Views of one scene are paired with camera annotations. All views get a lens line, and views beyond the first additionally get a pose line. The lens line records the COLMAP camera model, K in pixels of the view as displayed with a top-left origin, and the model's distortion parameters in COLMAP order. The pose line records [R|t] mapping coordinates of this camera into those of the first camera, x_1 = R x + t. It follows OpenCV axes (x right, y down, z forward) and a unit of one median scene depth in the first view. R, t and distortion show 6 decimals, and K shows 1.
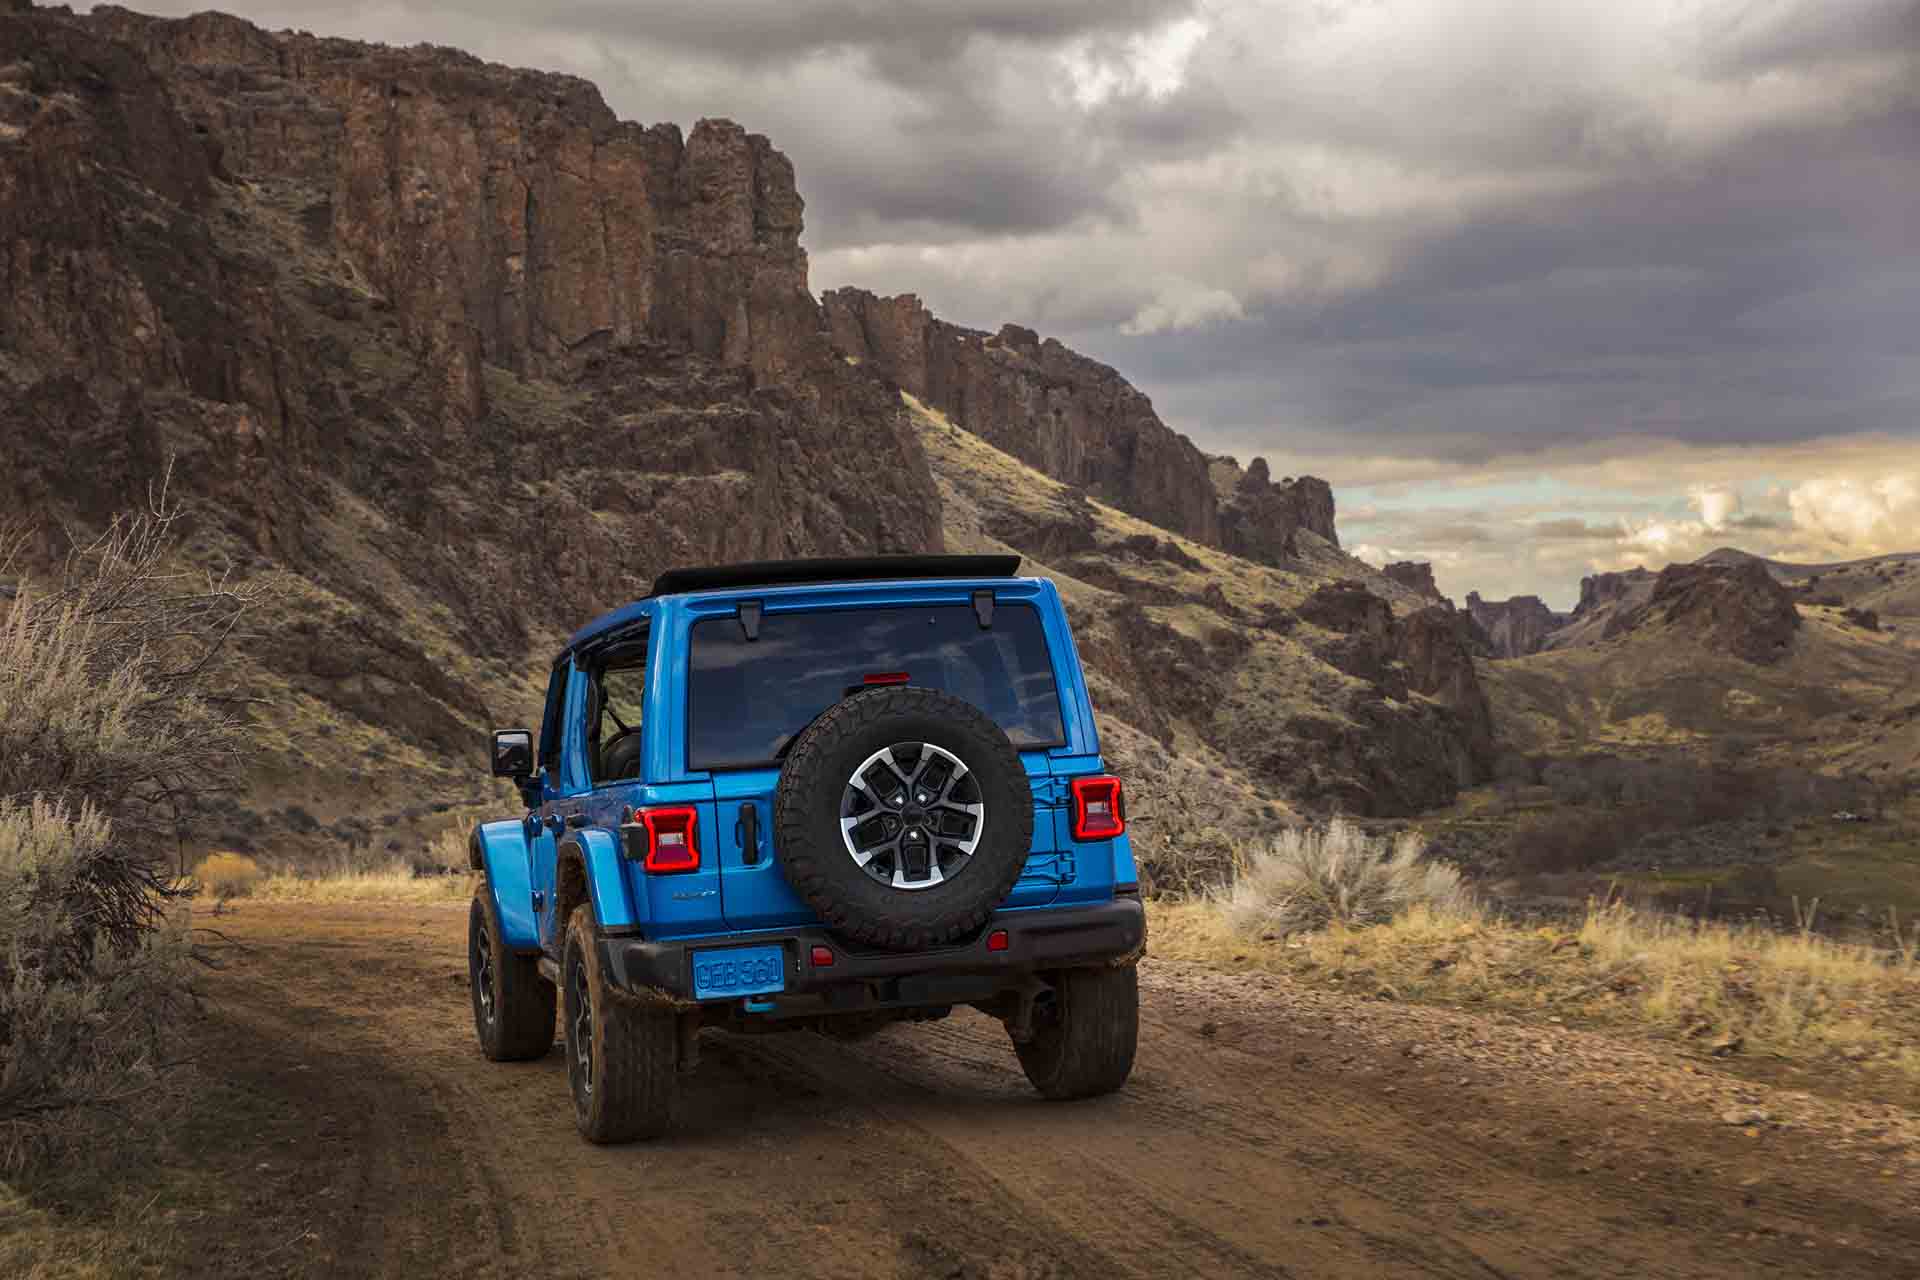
lens RADIAL K [[2510.5, 0, 966.2], [0, 2510.5, 674.4], [0, 0, 1]] dist [0.113677, 0.163904]
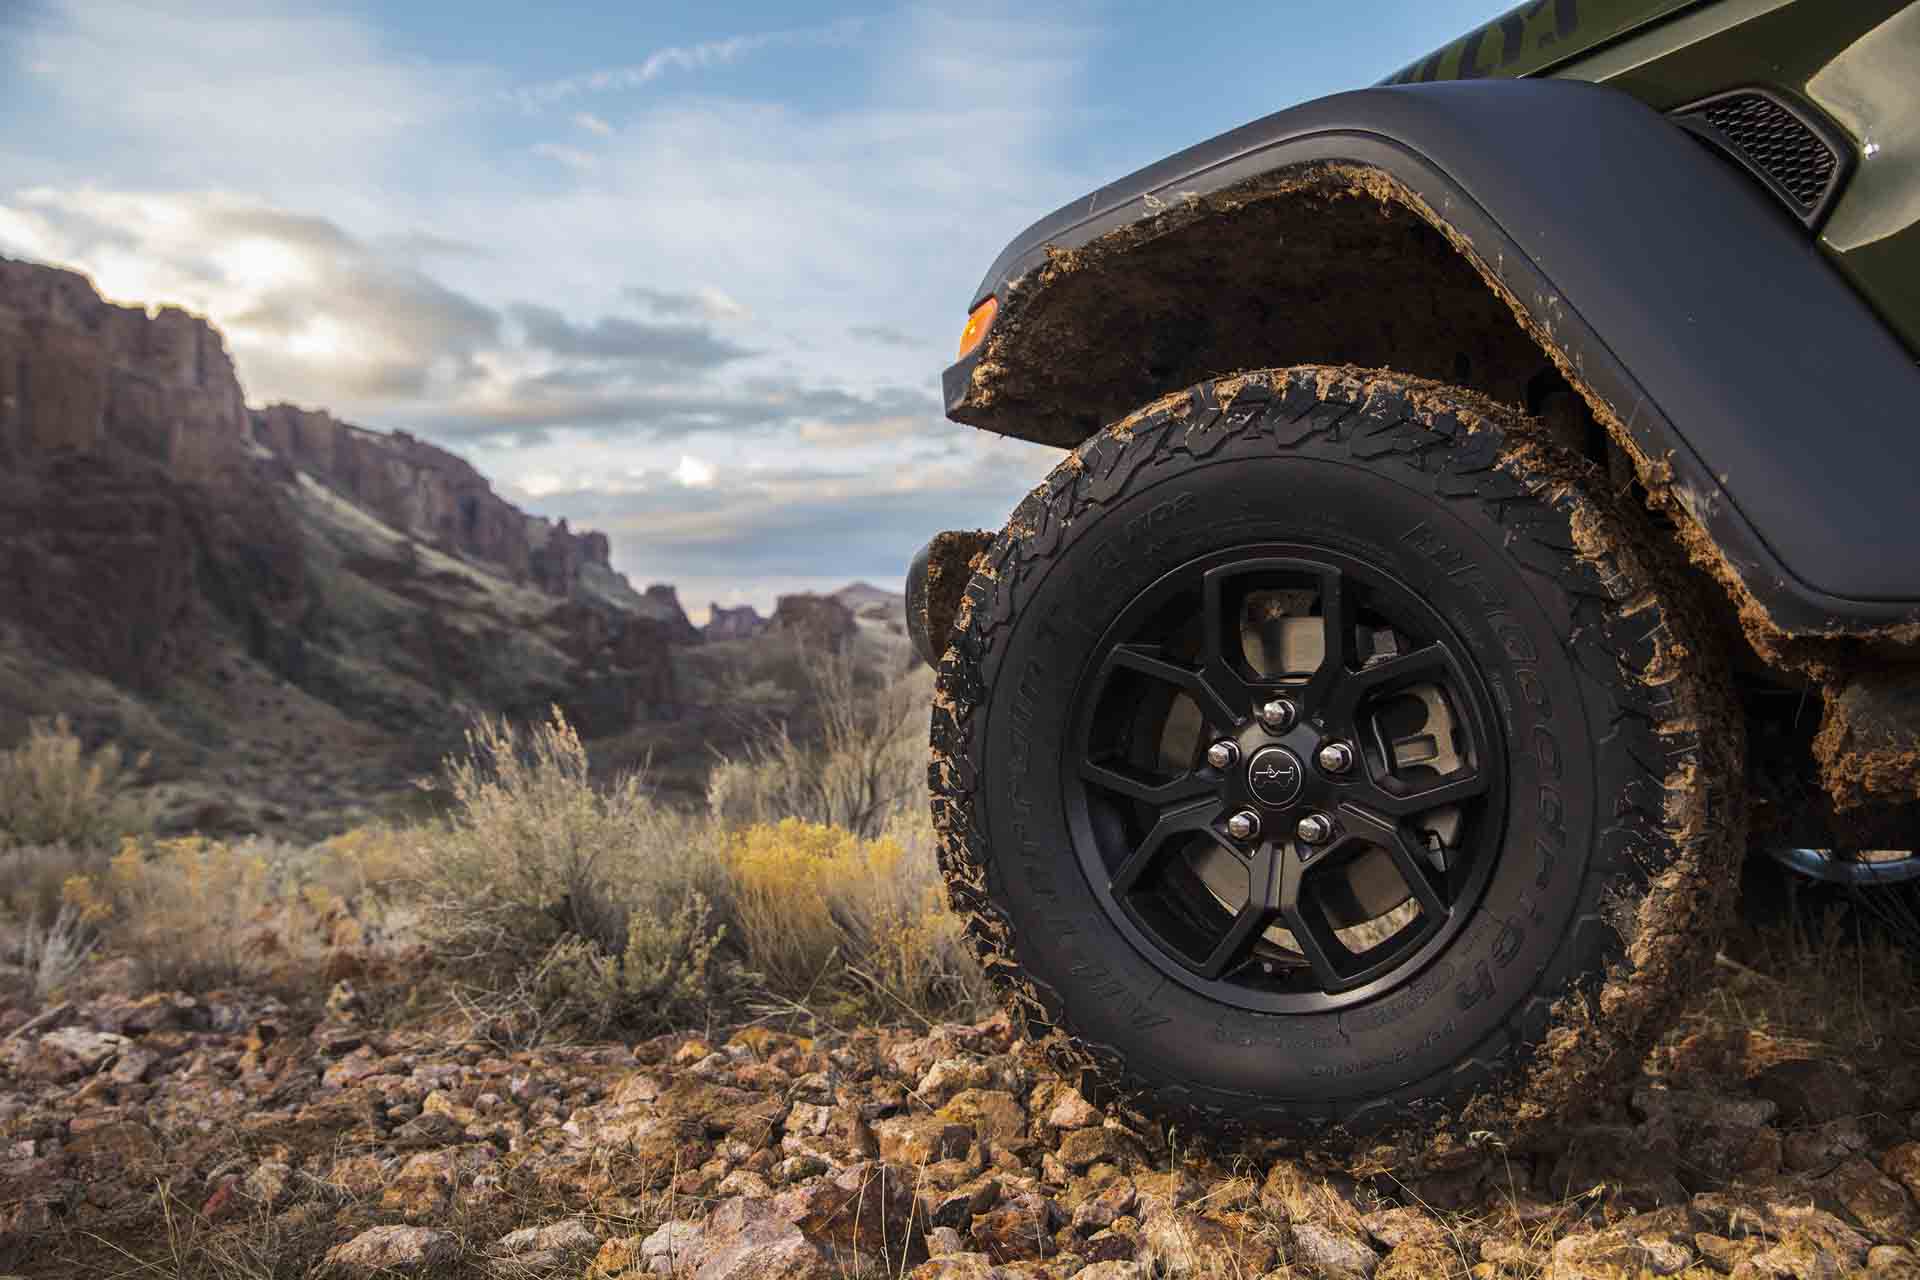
lens RADIAL K [[1716.0, 0, 960.0], [0, 1716.0, 640.0], [0, 0, 1]] dist [0.002367, 0.086956]
pose [[0.958718, 0.023849, 0.283357, 0.078710], [-0.023394, 0.999714, -0.004989, -0.012180], [-0.283395, -0.001846, 0.959001, -0.208098]]
